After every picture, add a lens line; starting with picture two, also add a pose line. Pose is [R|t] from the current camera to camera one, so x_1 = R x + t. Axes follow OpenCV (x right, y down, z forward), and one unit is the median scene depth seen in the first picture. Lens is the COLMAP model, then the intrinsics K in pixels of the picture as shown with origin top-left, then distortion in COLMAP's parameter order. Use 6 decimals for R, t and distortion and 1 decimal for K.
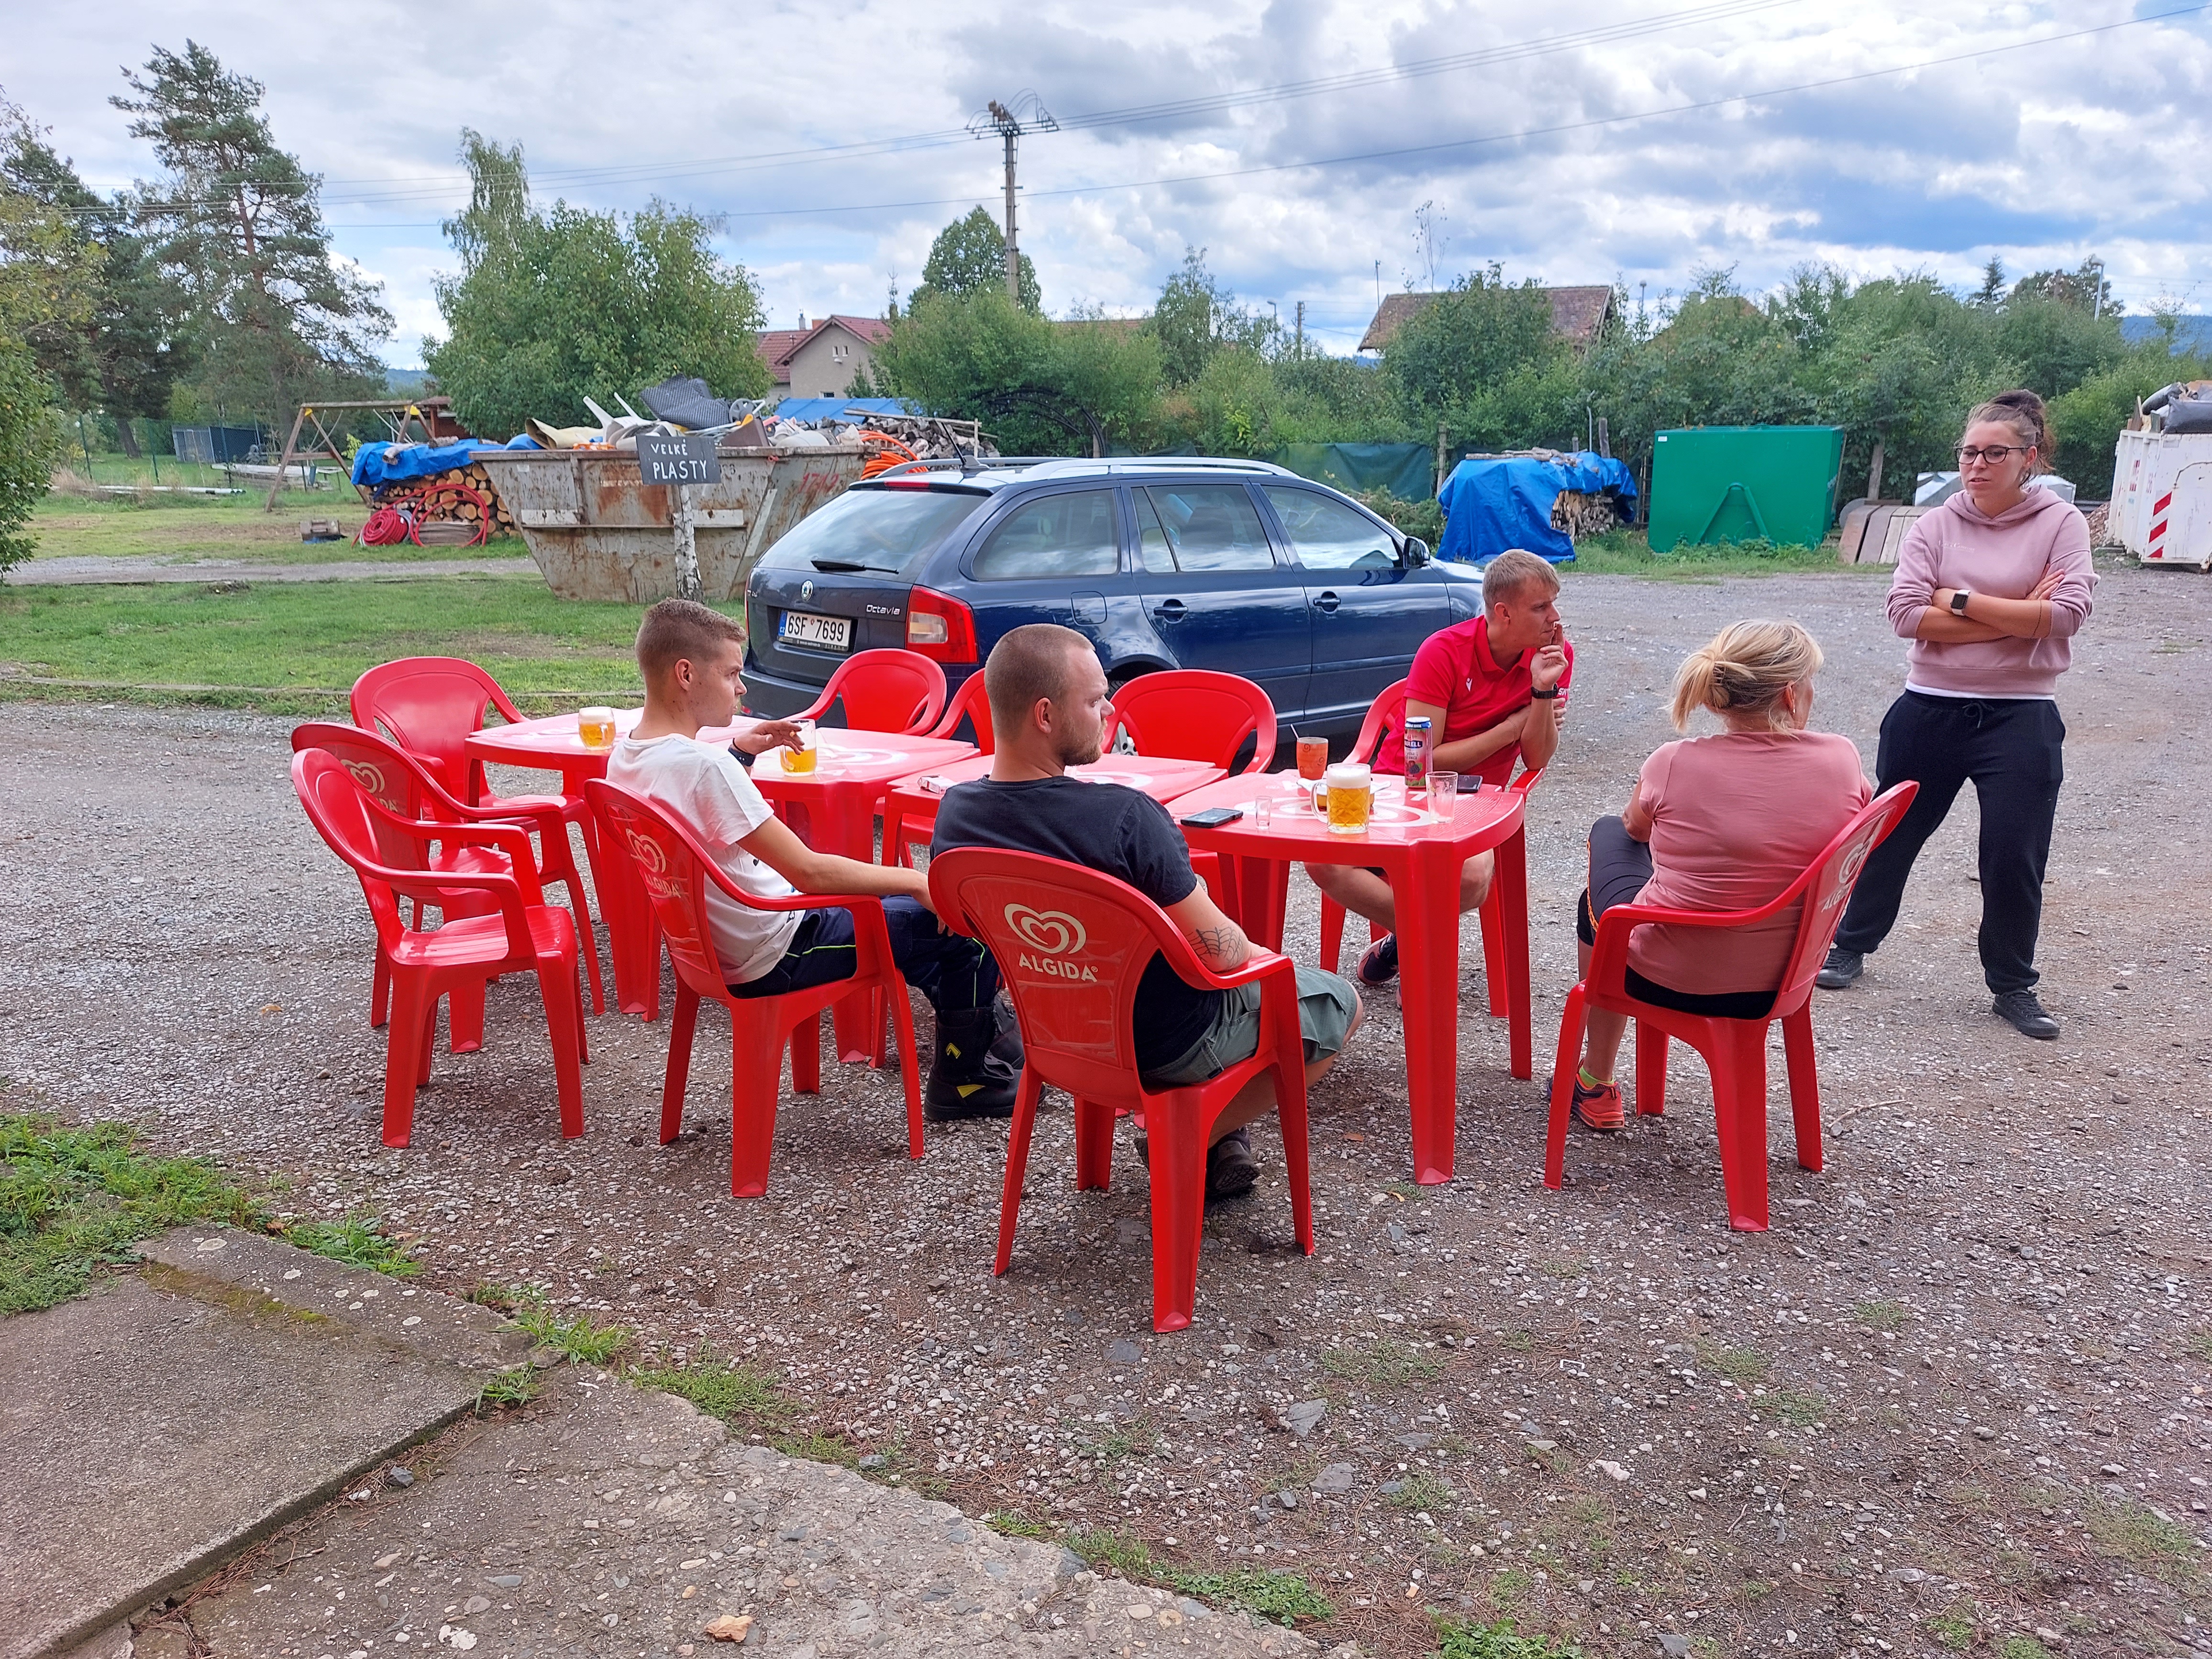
lens RADIAL K [[1595.2, 0, 1106.0], [0, 1595.2, 829.5], [0, 0, 1]] dist [0.063304, -0.063599]
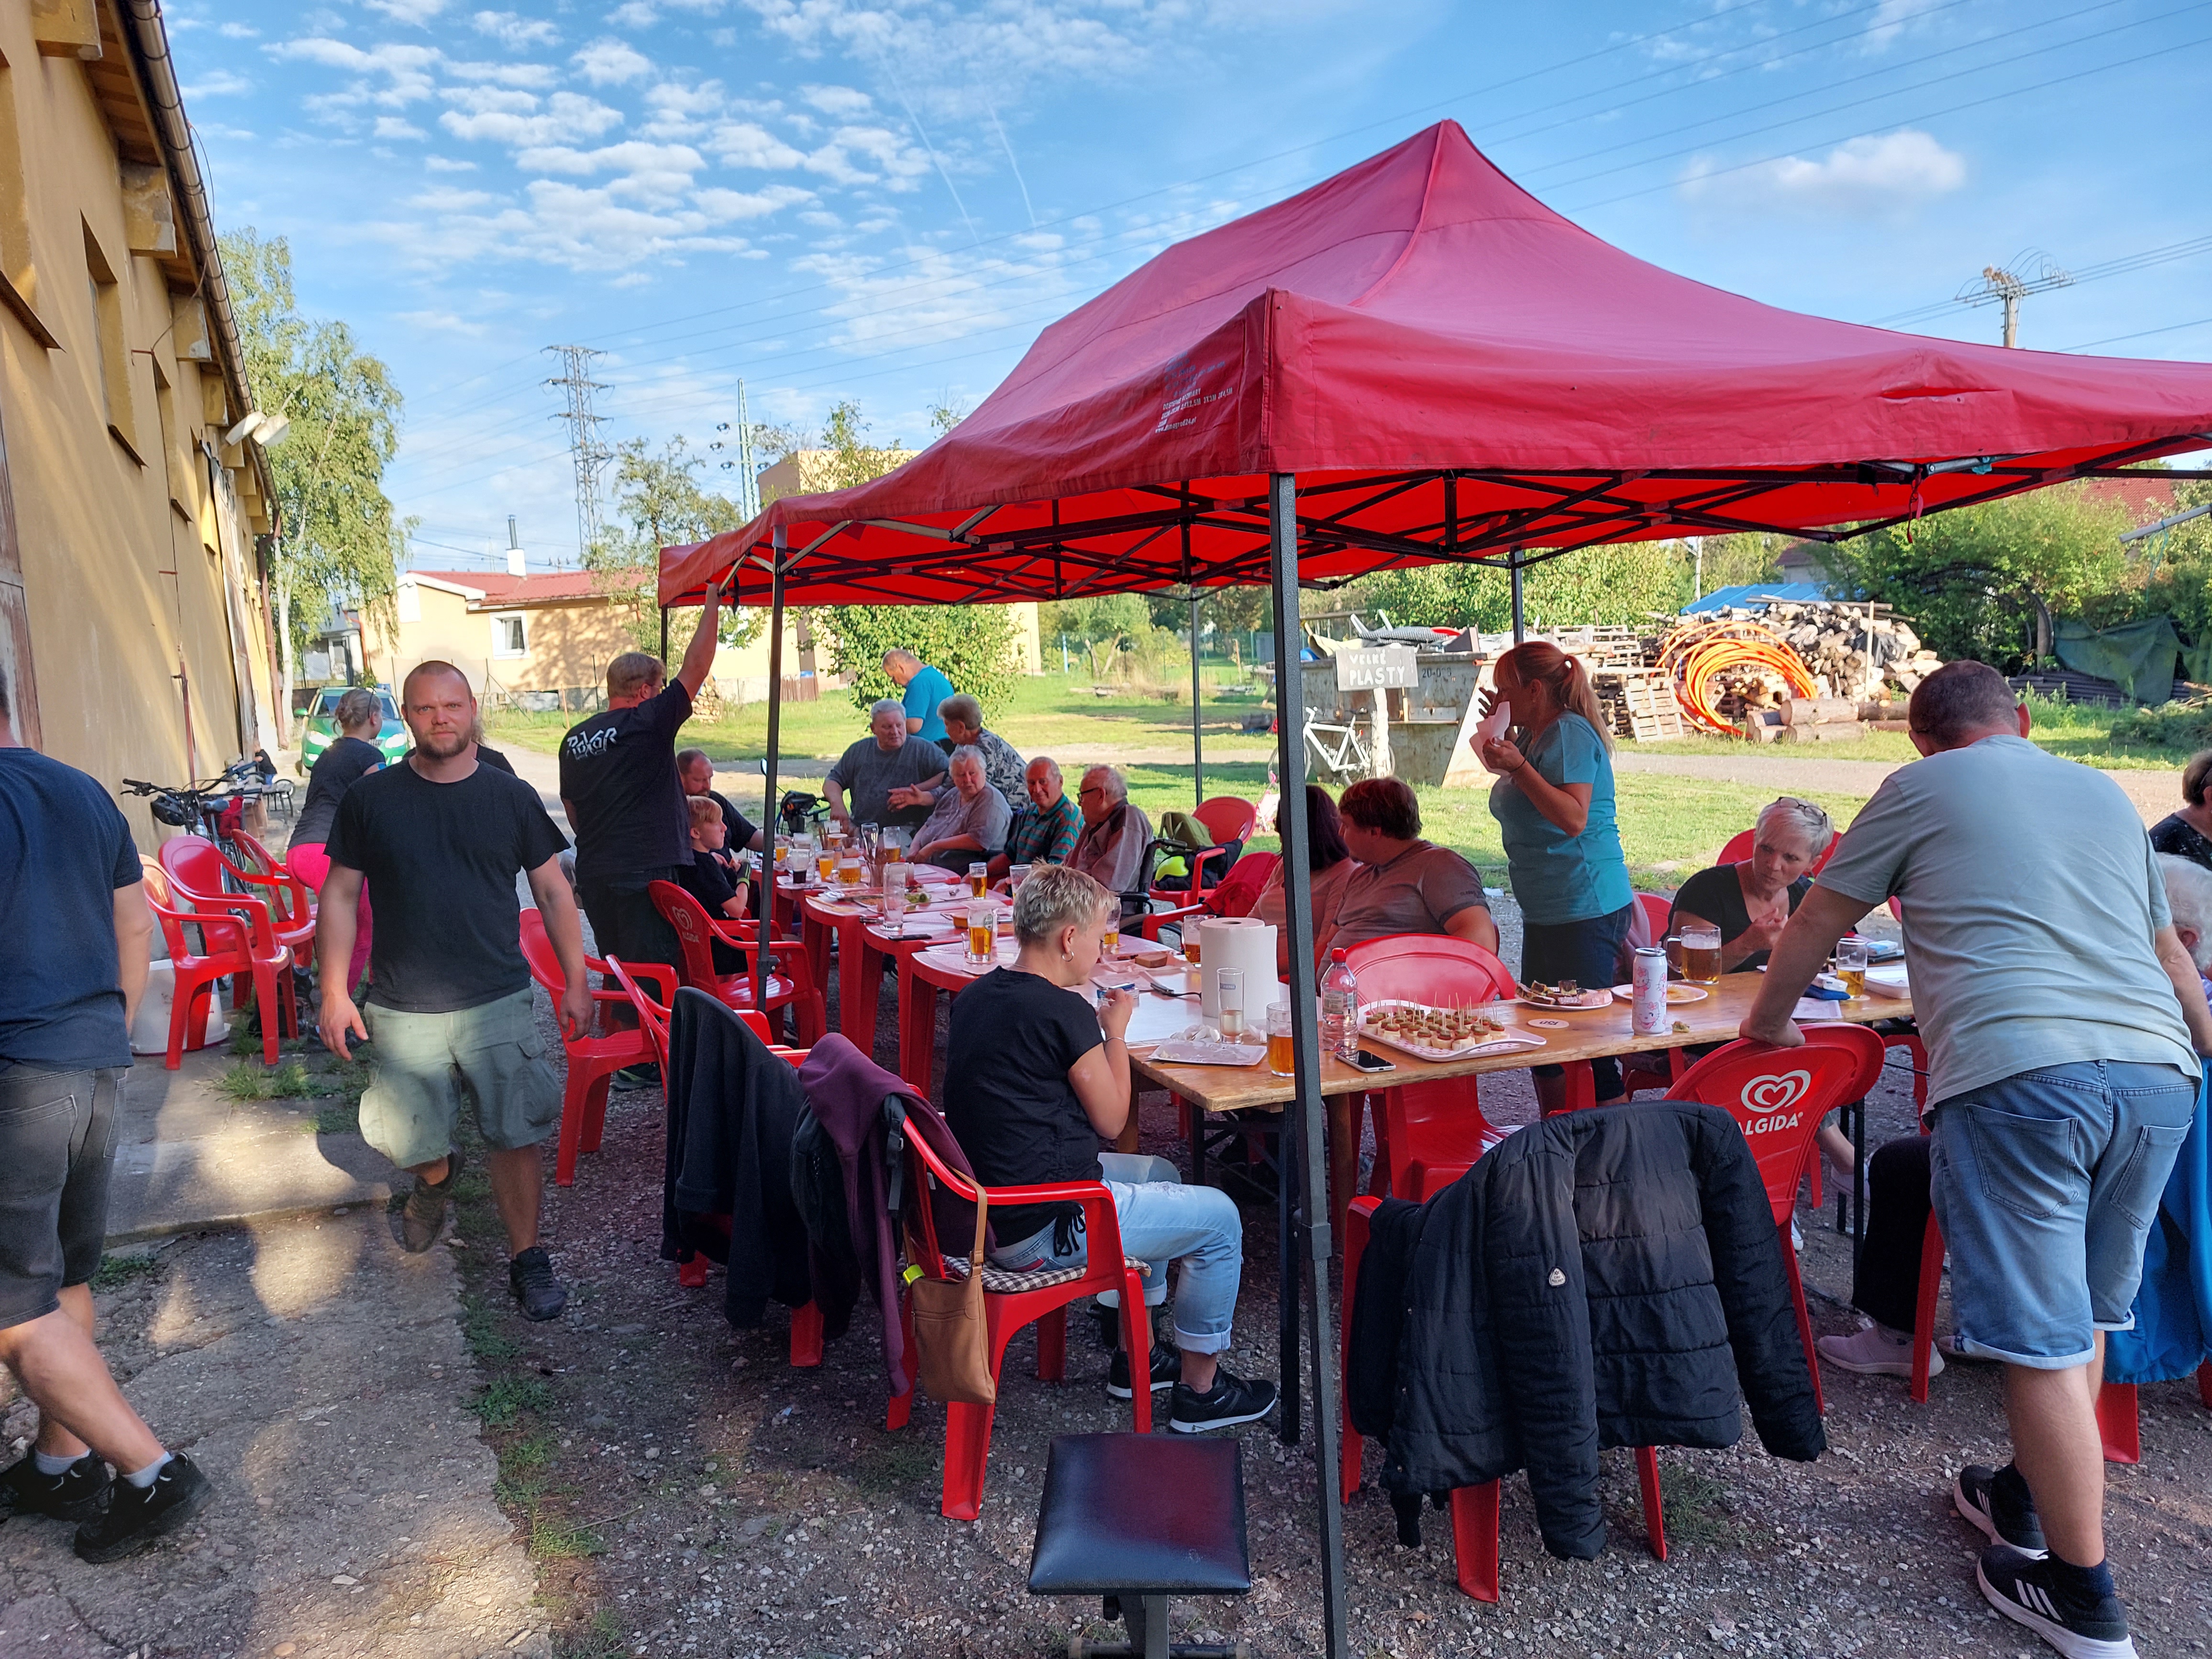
lens RADIAL K [[1563.3, 0, 1090.1], [0, 1563.3, 831.4], [0, 0, 1]] dist [0.081026, -0.109895]
pose [[0.797819, 0.042742, -0.601380, 0.144982], [-0.107748, 0.991533, -0.072472, -0.004109], [0.593191, 0.122617, 0.795669, -0.008919]]
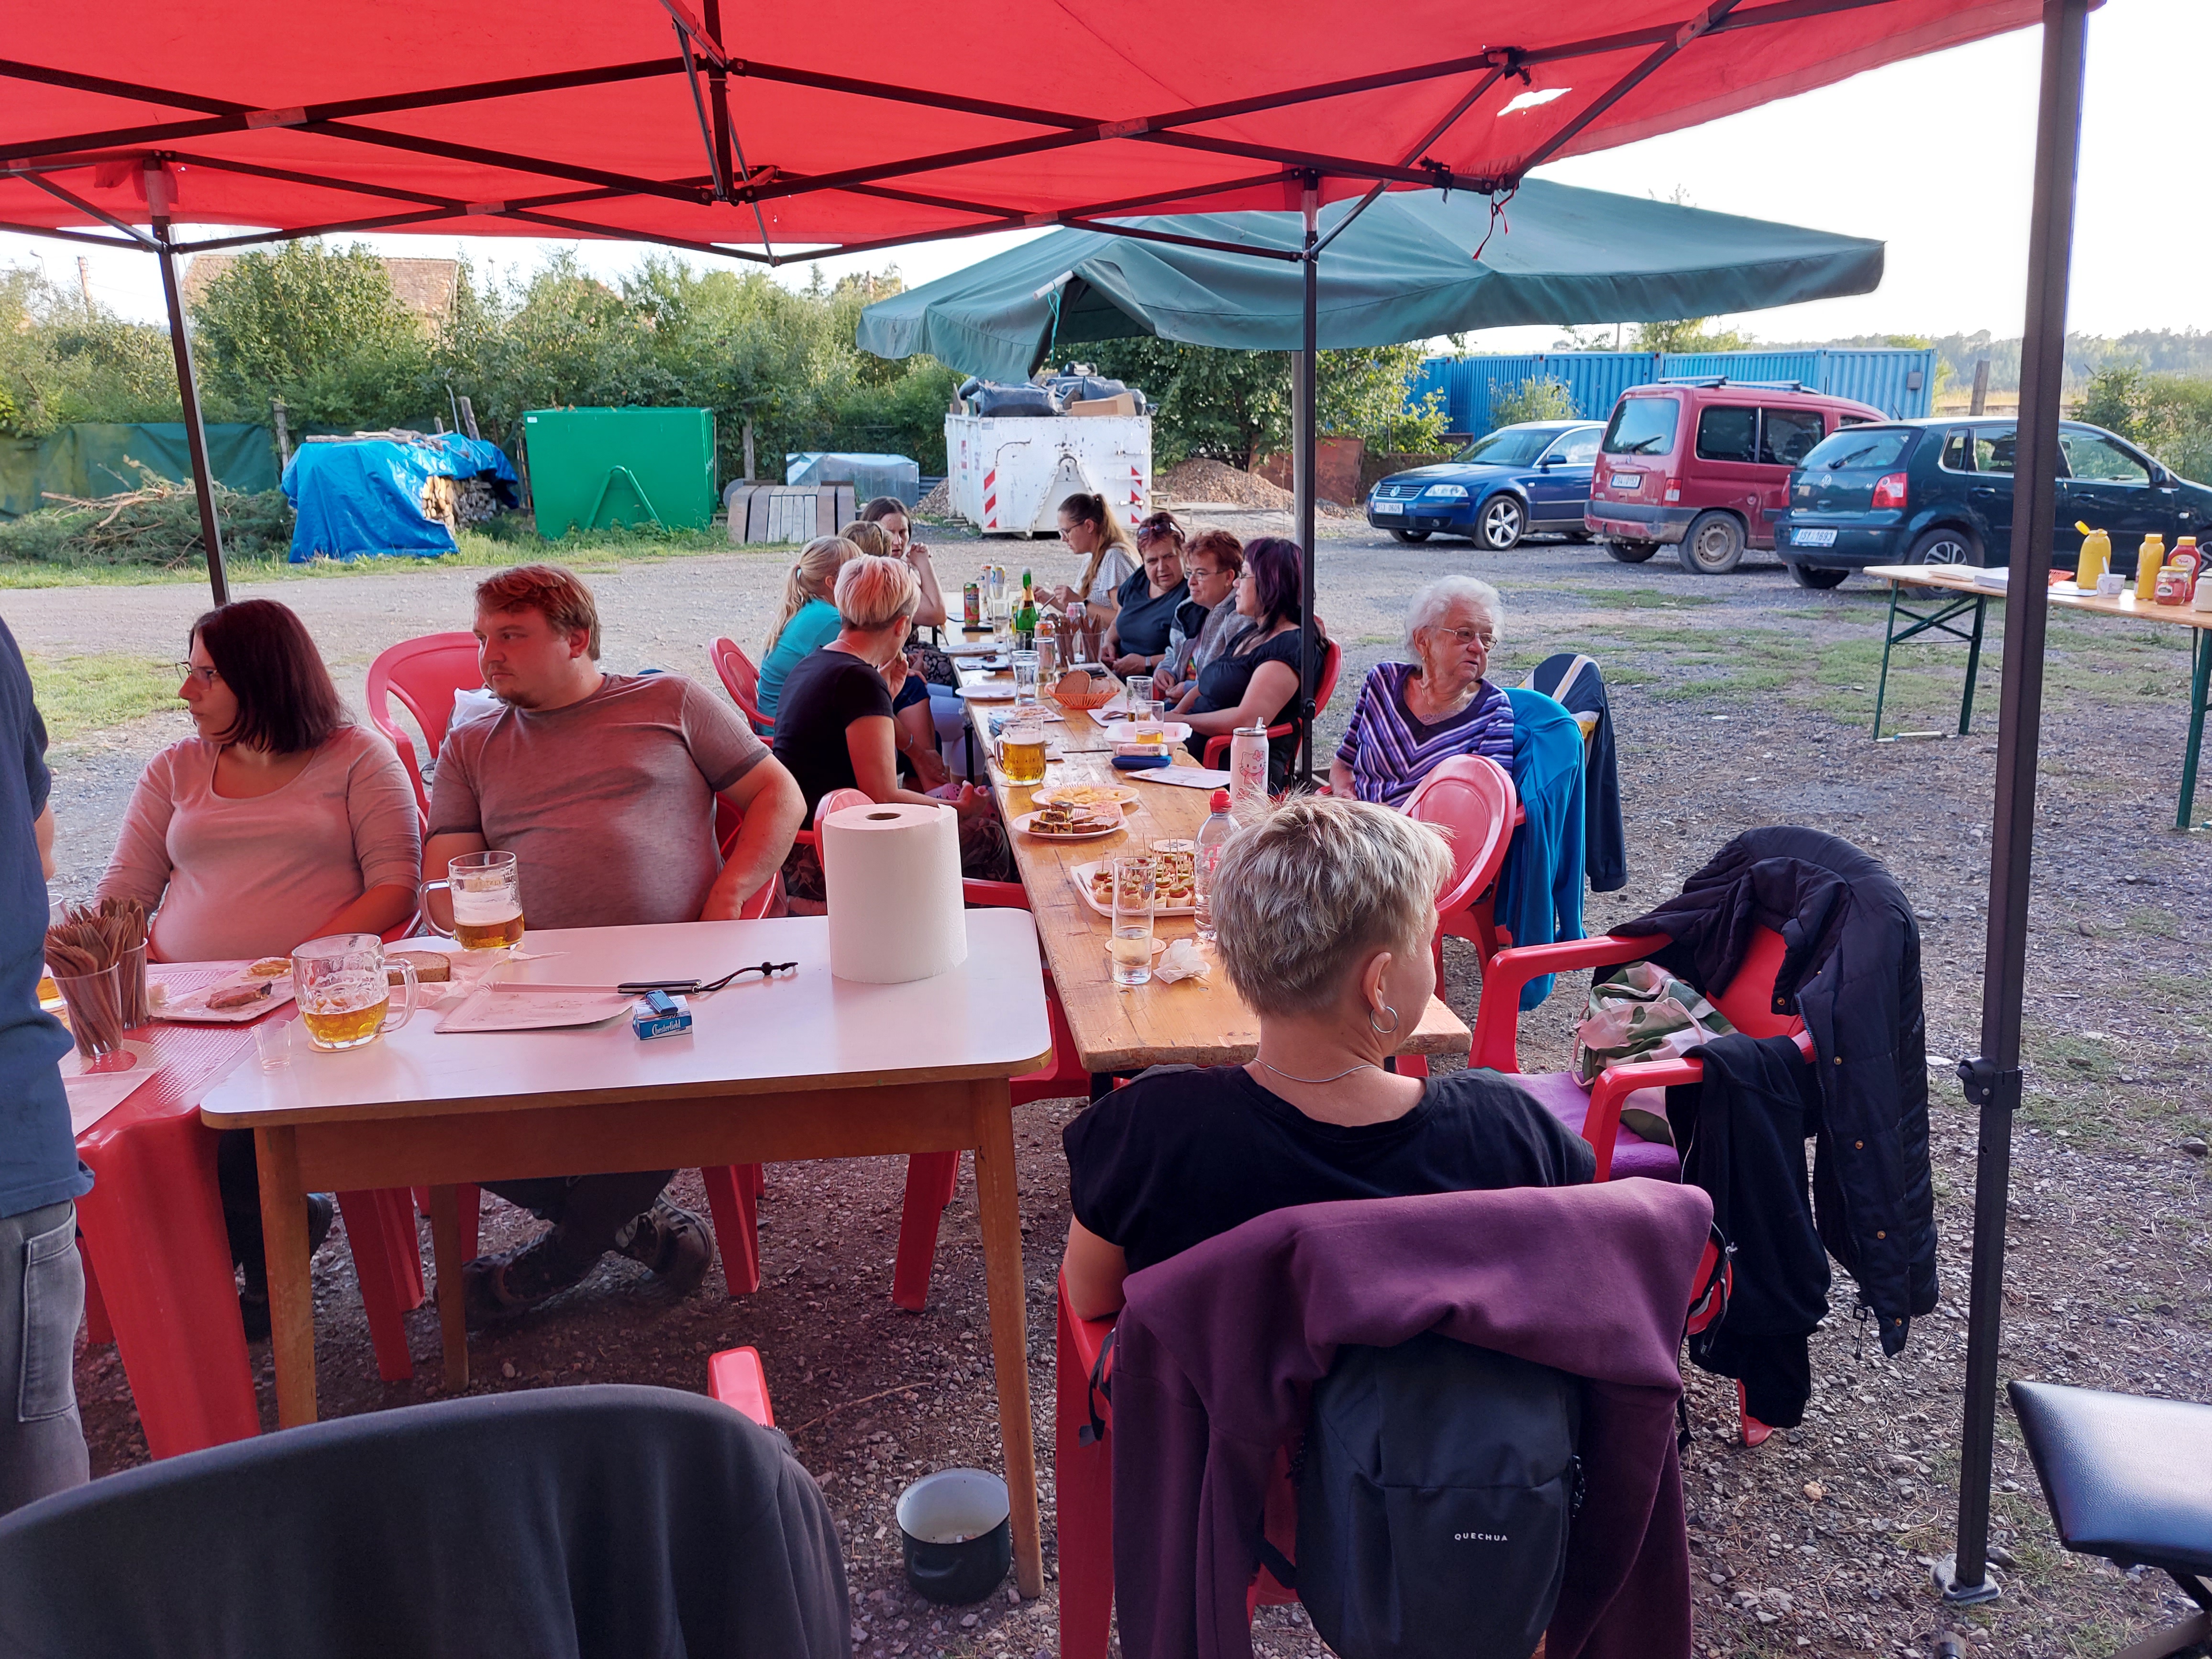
lens RADIAL K [[1610.1, 0, 1120.5], [0, 1610.1, 790.4], [0, 0, 1]] dist [0.065535, -0.073469]
pose [[0.791632, -0.141650, 0.594351, 0.020141], [0.149685, 0.988074, 0.036115, -0.010630], [-0.592379, 0.060375, 0.803394, 0.042953]]
